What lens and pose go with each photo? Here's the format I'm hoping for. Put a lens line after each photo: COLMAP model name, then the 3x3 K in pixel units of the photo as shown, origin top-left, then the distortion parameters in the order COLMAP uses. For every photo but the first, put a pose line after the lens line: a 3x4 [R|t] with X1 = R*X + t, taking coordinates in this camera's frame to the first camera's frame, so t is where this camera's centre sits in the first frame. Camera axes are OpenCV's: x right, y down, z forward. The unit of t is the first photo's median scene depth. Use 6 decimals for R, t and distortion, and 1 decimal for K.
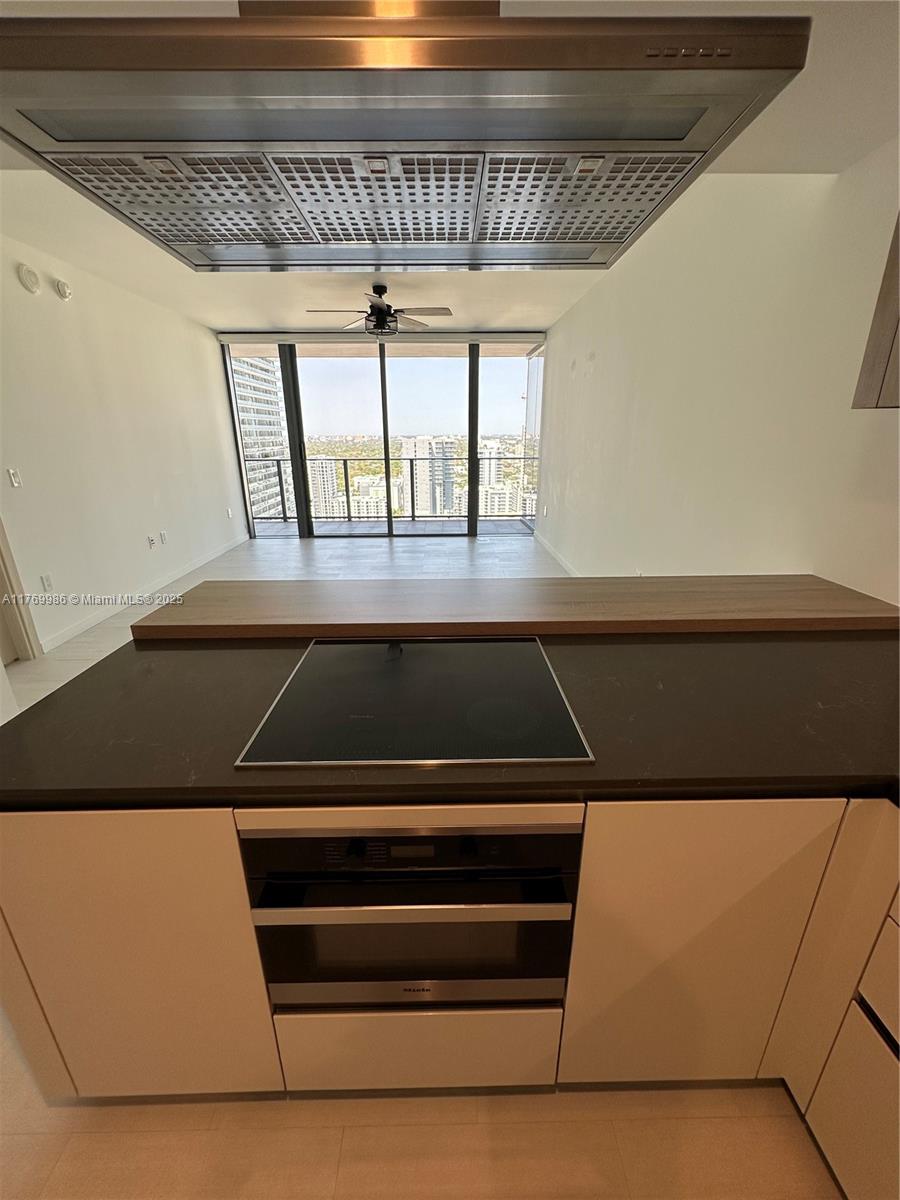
lens RADIAL K [[478.5, 0, 448.4], [0, 478.5, 601.1], [0, 0, 1]] dist [-0.004222, 0.001559]
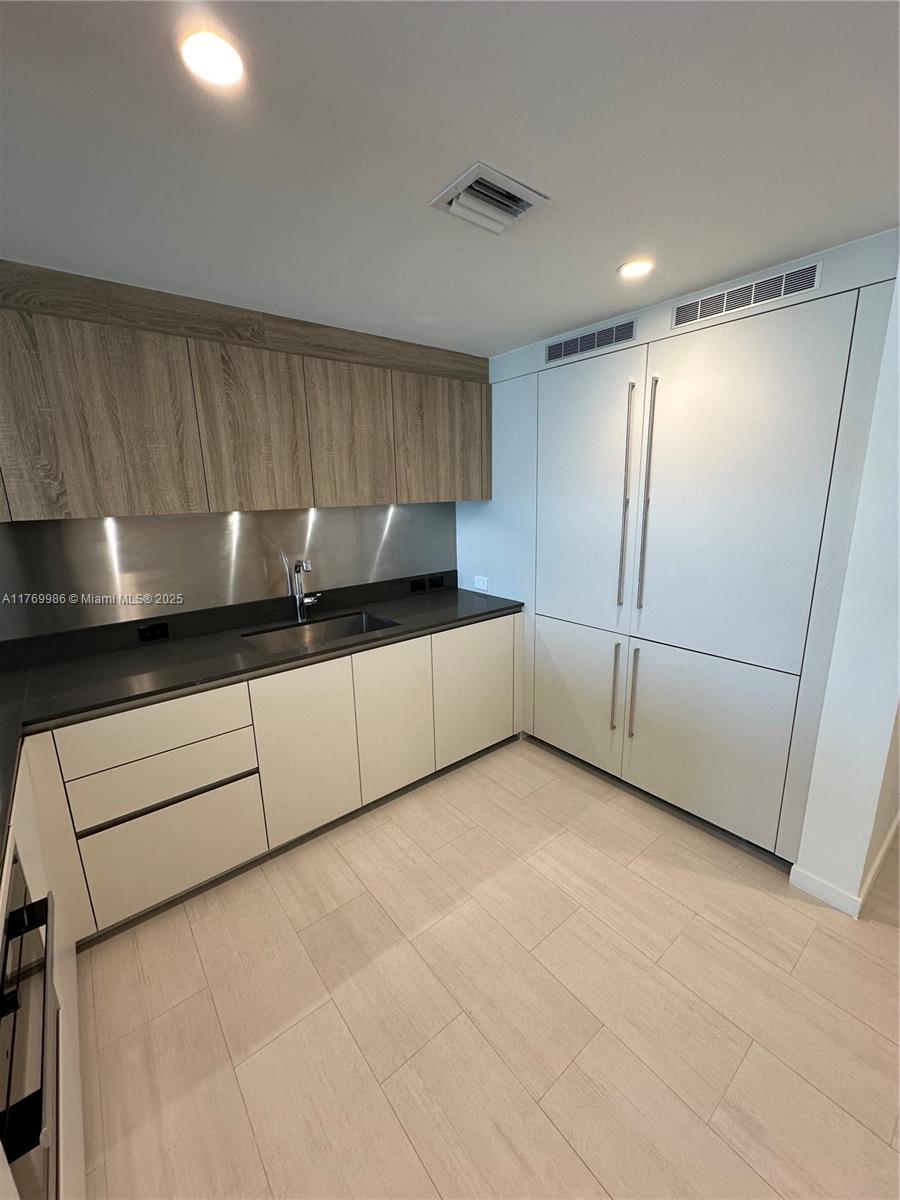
lens RADIAL K [[478.5, 0, 449.4], [0, 478.5, 601.2], [0, 0, 1]] dist [-0.004222, 0.001559]
pose [[-0.615164, -0.156862, 0.772637, -0.187814], [0.288162, 0.867465, 0.405545, -0.040616], [-0.733850, 0.472121, -0.488432, 0.062209]]
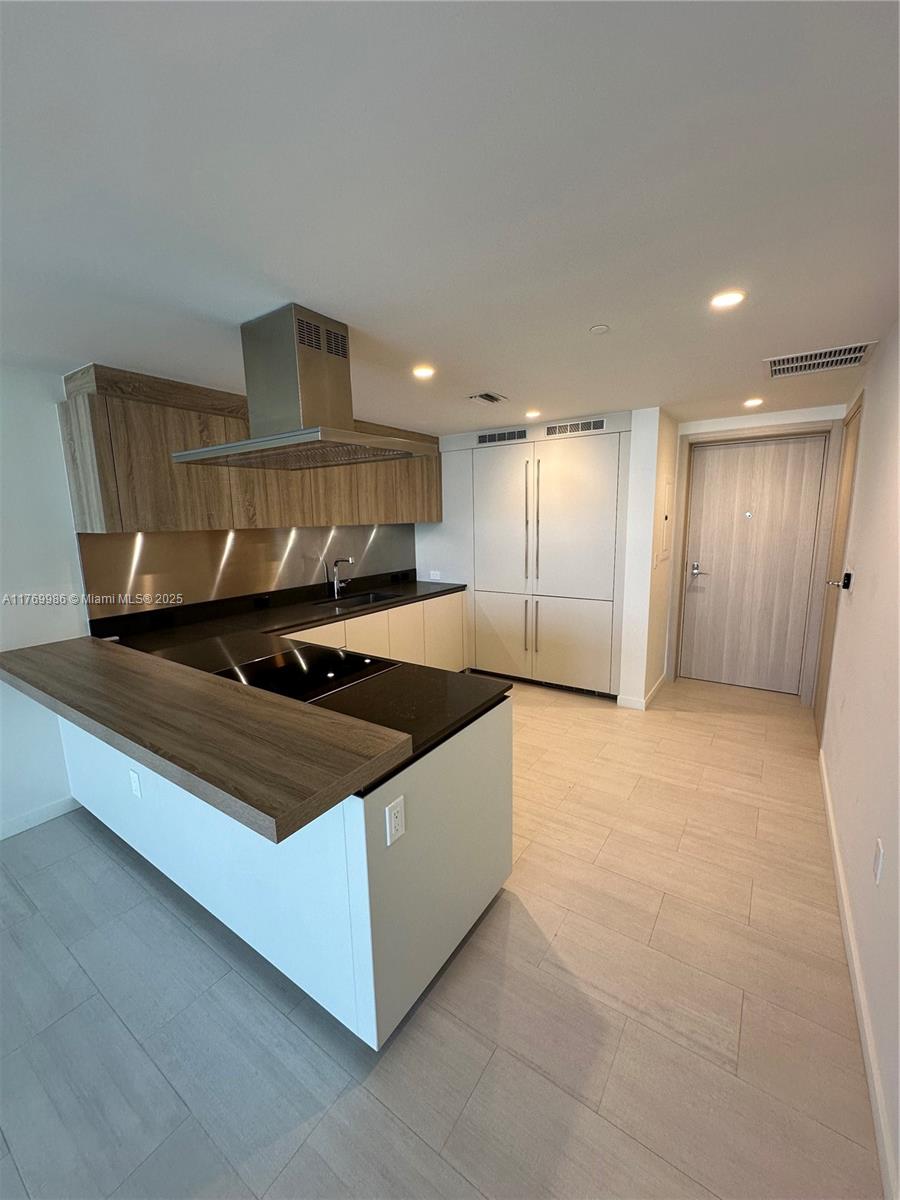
lens RADIAL K [[478.5, 0, 451.2], [0, 478.5, 601.3], [0, 0, 1]] dist [-0.004222, 0.001559]
pose [[-0.818185, -0.077185, 0.569751, -0.287503], [0.214190, 0.878701, 0.426624, -0.135682], [-0.533569, 0.471092, -0.702407, 0.343099]]
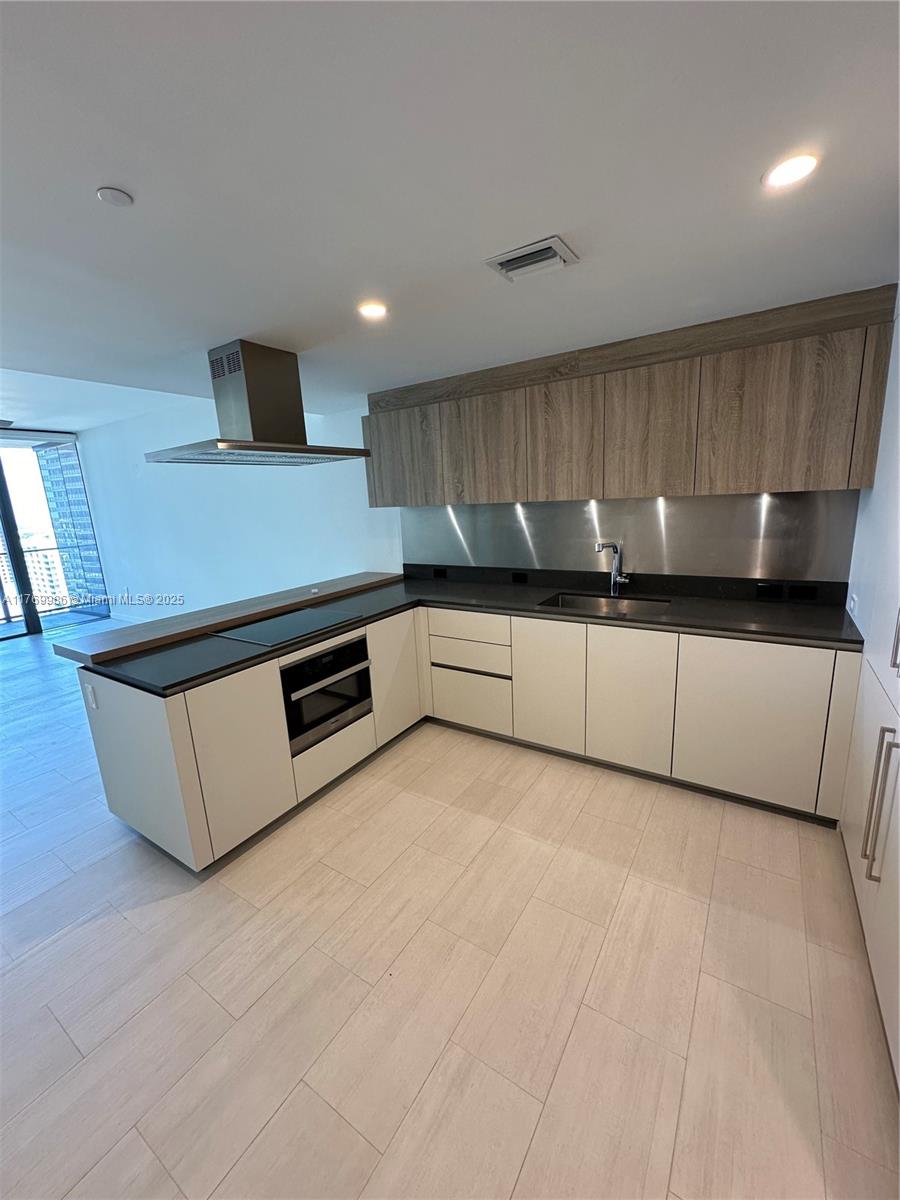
lens RADIAL K [[478.5, 0, 451.9], [0, 478.5, 600.5], [0, 0, 1]] dist [-0.004222, 0.001559]
pose [[0.554018, -0.199792, 0.808176, -0.279928], [0.319443, 0.947483, 0.015247, 0.053587], [-0.768779, 0.249719, 0.588744, -0.204052]]
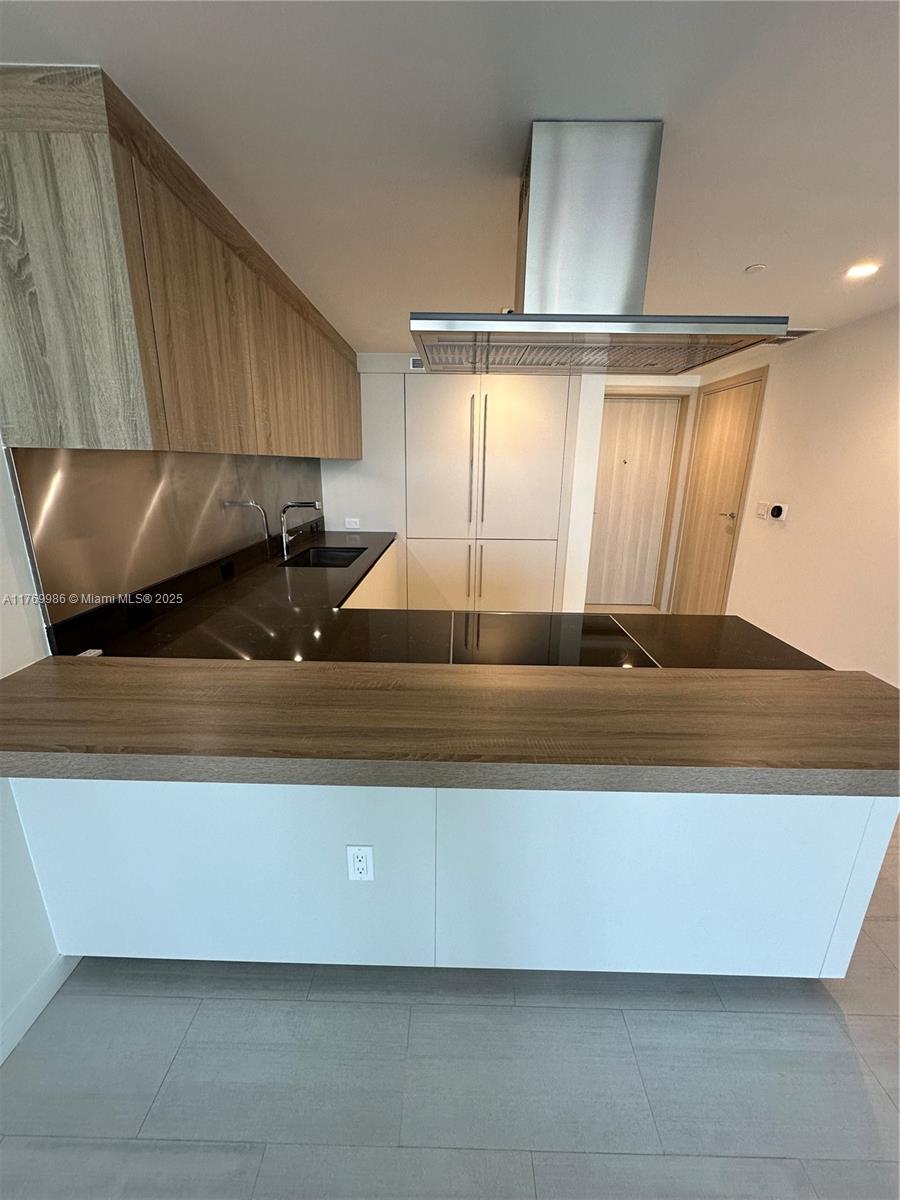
lens RADIAL K [[478.5, 0, 451.6], [0, 478.5, 600.6], [0, 0, 1]] dist [-0.004222, 0.001559]
pose [[-0.999643, -0.014271, 0.022589, 0.035158], [0.001465, 0.814870, 0.579642, -0.142969], [-0.026679, 0.579468, -0.814558, 0.389991]]
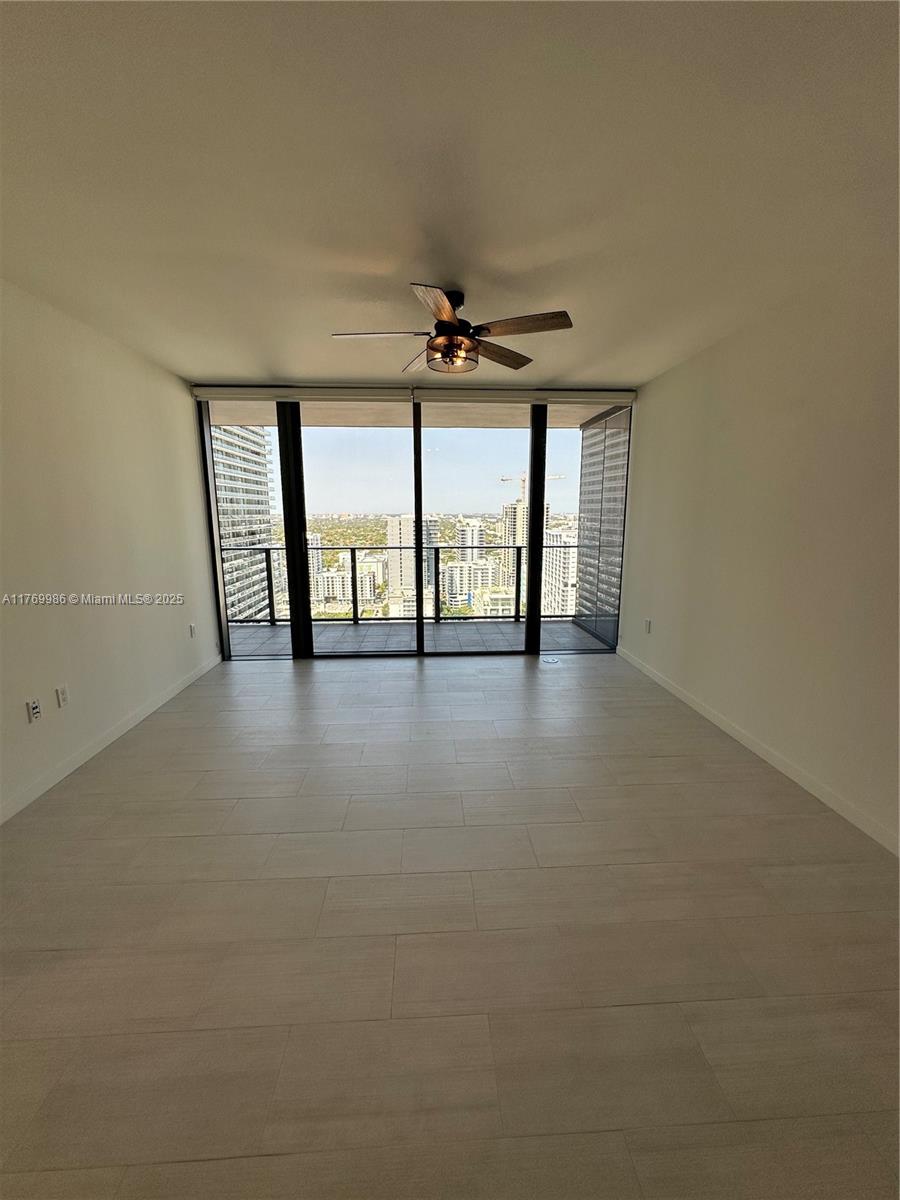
lens RADIAL K [[478.5, 0, 445.6], [0, 478.5, 601.1], [0, 0, 1]] dist [-0.004222, 0.001559]
pose [[0.999543, -0.002501, 0.030132, -0.122565], [0.007072, 0.988272, -0.152543, -0.124533], [-0.029397, 0.152686, 0.987837, 0.322287]]
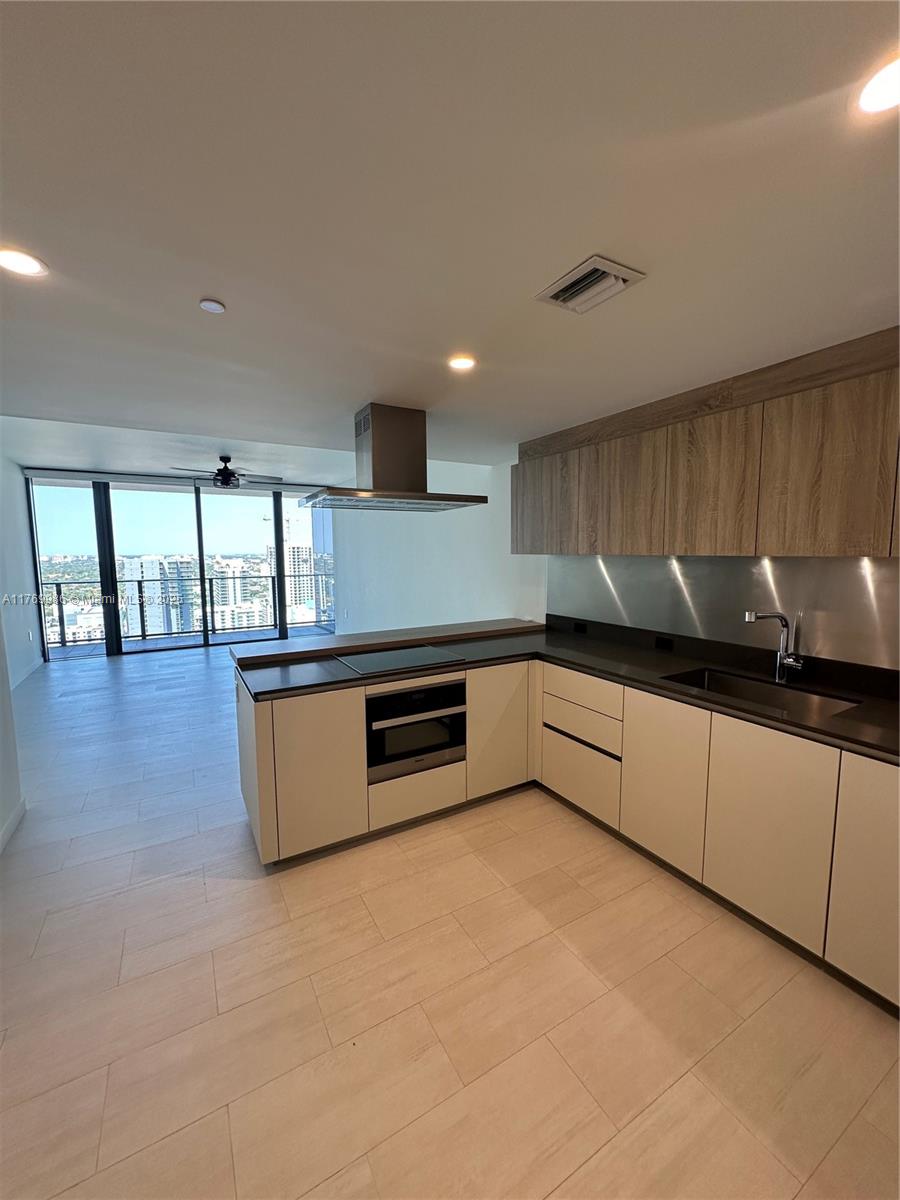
lens RADIAL K [[478.5, 0, 451.4], [0, 478.5, 601.2], [0, 0, 1]] dist [-0.004222, 0.001559]
pose [[0.871167, -0.051146, 0.488316, -0.189945], [0.163659, 0.967931, -0.190591, 0.077800], [-0.462908, 0.245954, 0.851600, -0.259449]]
